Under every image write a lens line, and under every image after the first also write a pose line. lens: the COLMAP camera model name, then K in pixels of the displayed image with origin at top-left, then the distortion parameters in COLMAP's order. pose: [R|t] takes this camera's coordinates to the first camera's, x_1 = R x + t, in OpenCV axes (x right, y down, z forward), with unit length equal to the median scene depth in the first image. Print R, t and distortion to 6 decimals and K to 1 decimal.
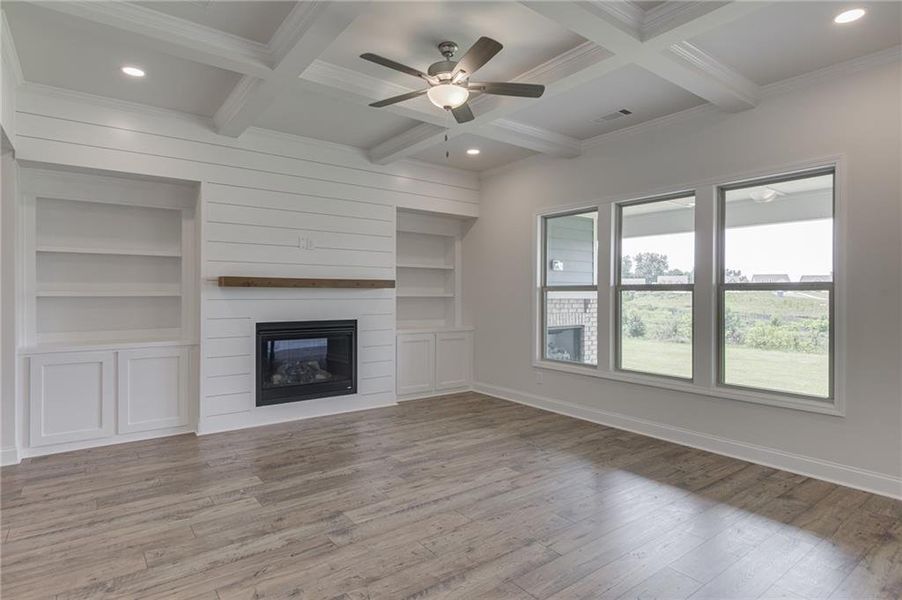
lens RADIAL K [[484.8, 0, 449.3], [0, 484.8, 294.6], [0, 0, 1]] dist [-0.000567, 0.000334]
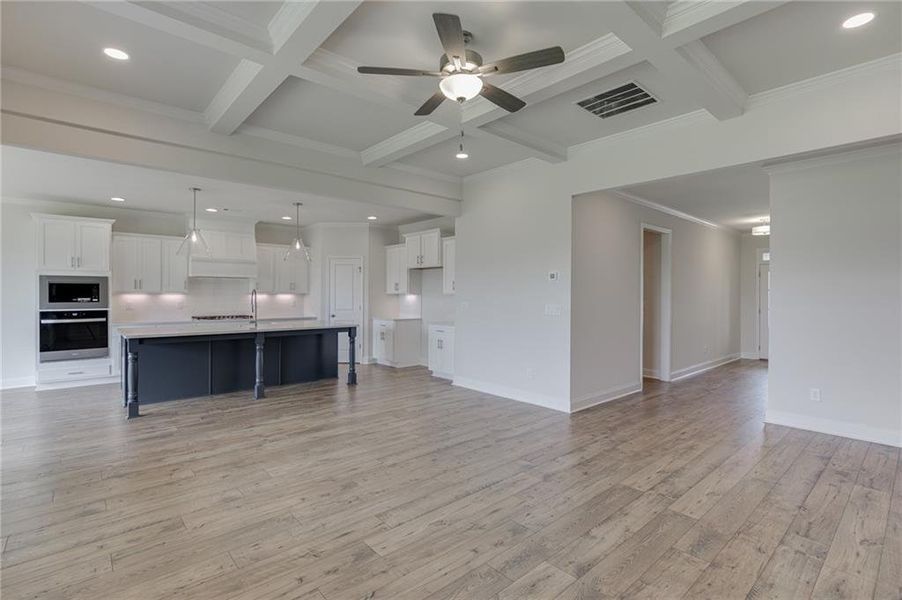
lens RADIAL K [[427.6, 0, 449.3], [0, 427.6, 295.9], [0, 0, 1]] dist [-0.012266, -0.000363]
pose [[-0.996776, -0.007451, -0.079887, 0.058918], [-0.008183, 0.999927, 0.008835, -0.002352], [0.079816, 0.009461, -0.996765, 1.278653]]
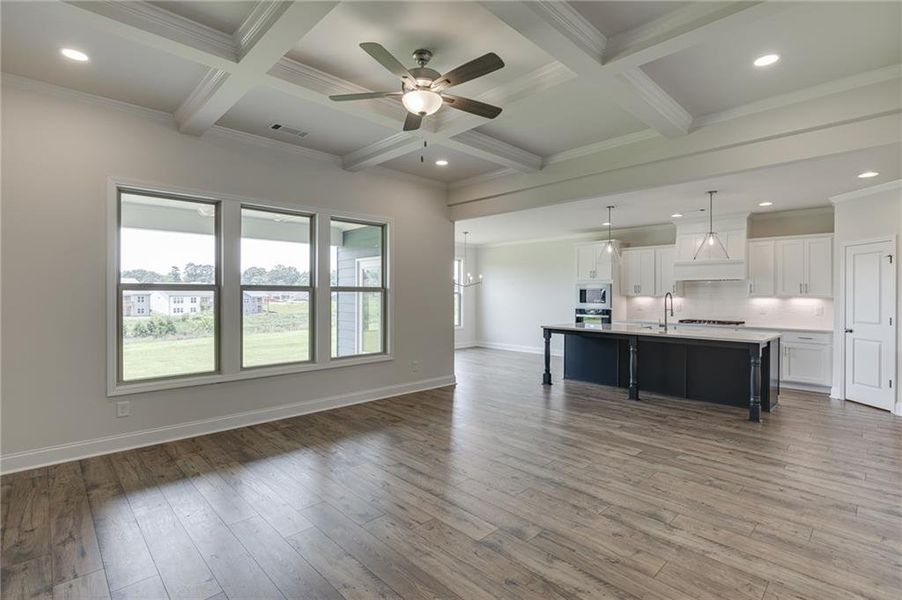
lens RADIAL K [[427.6, 0, 449.3], [0, 427.6, 295.9], [0, 0, 1]] dist [-0.012266, -0.000363]
pose [[-0.124391, -0.006288, 0.992213, -0.629832], [0.000139, 0.999980, 0.006355, -0.004094], [-0.992233, 0.000929, -0.124388, 0.732147]]
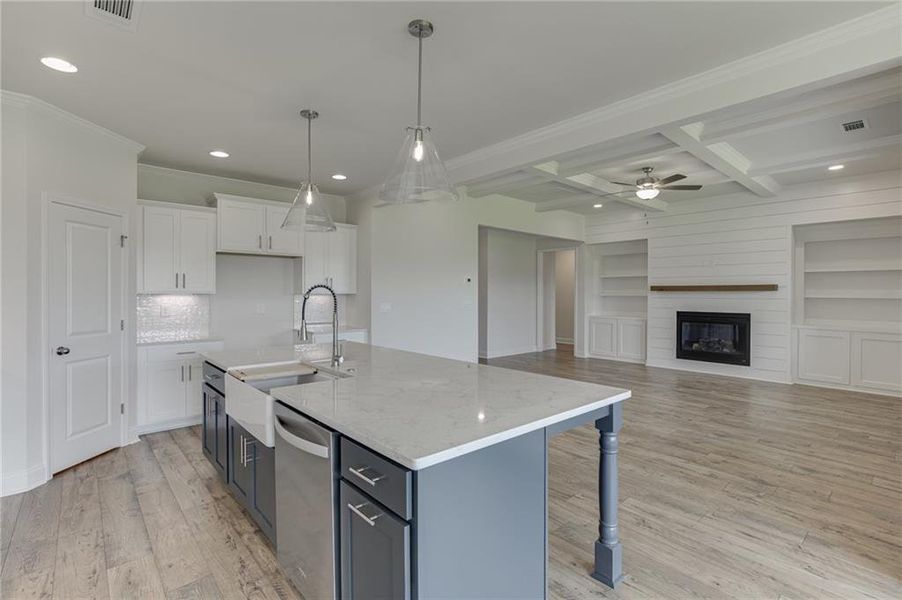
lens RADIAL K [[419.9, 0, 451.5], [0, 419.9, 294.6], [0, 0, 1]] dist [-0.001581, 0.000279]
pose [[0.087124, -0.001559, -0.996196, 1.120773], [-0.006876, 0.999974, -0.002167, 0.006704], [0.996174, 0.007039, 0.087111, 0.045556]]
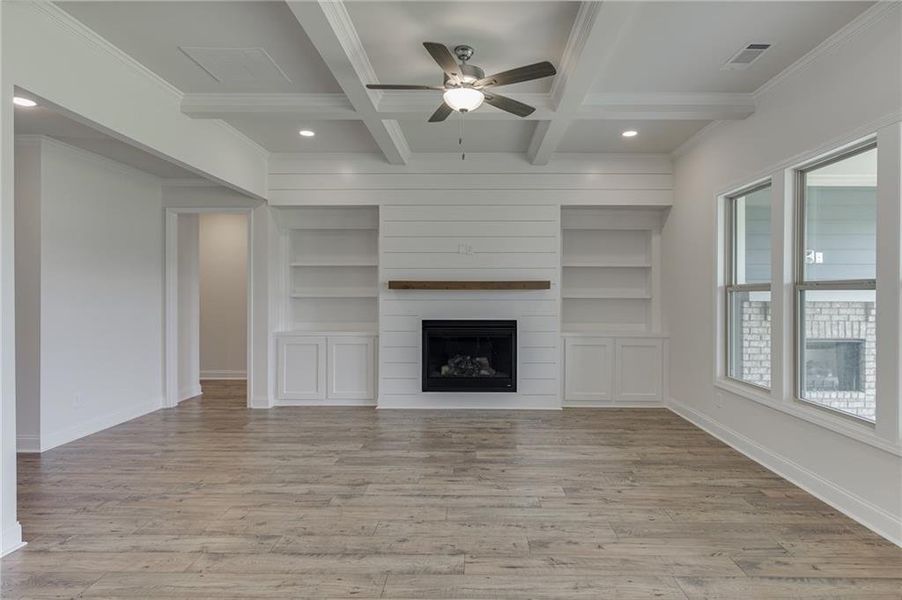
lens RADIAL K [[493.7, 0, 470.4], [0, 493.7, 296.6], [0, 0, 1]] dist [-0.003576, -0.000884]
pose [[0.793696, 0.000748, -0.608314, 0.438679], [0.000045, 0.999999, 0.001288, 0.000398], [0.608315, -0.001050, 0.793695, 0.134994]]
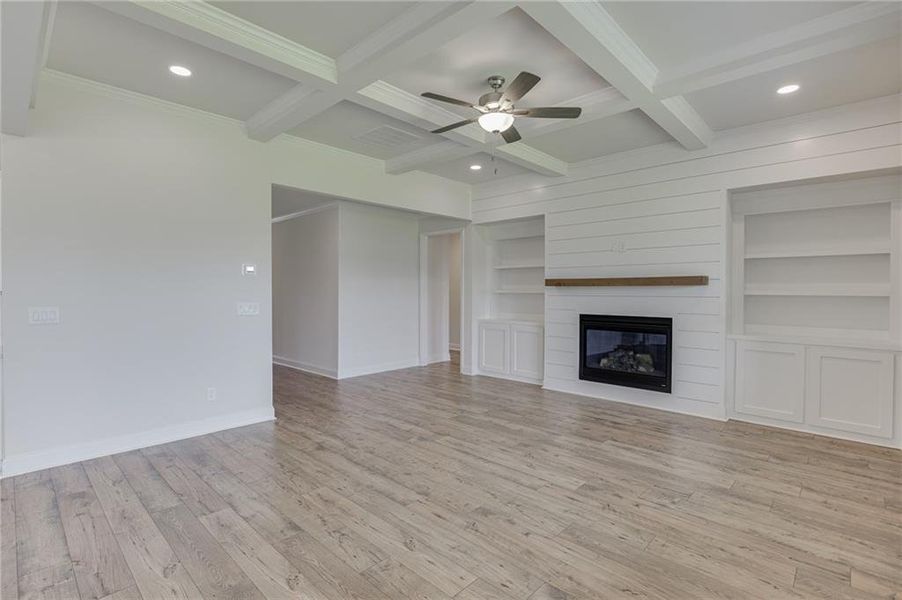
lens RADIAL K [[427.6, 0, 449.3], [0, 427.6, 295.9], [0, 0, 1]] dist [-0.012266, -0.000363]
pose [[0.166799, 0.009275, -0.985947, 0.691749], [-0.004415, 0.999953, 0.008660, 0.001957], [0.985981, 0.002909, 0.166832, 0.497716]]
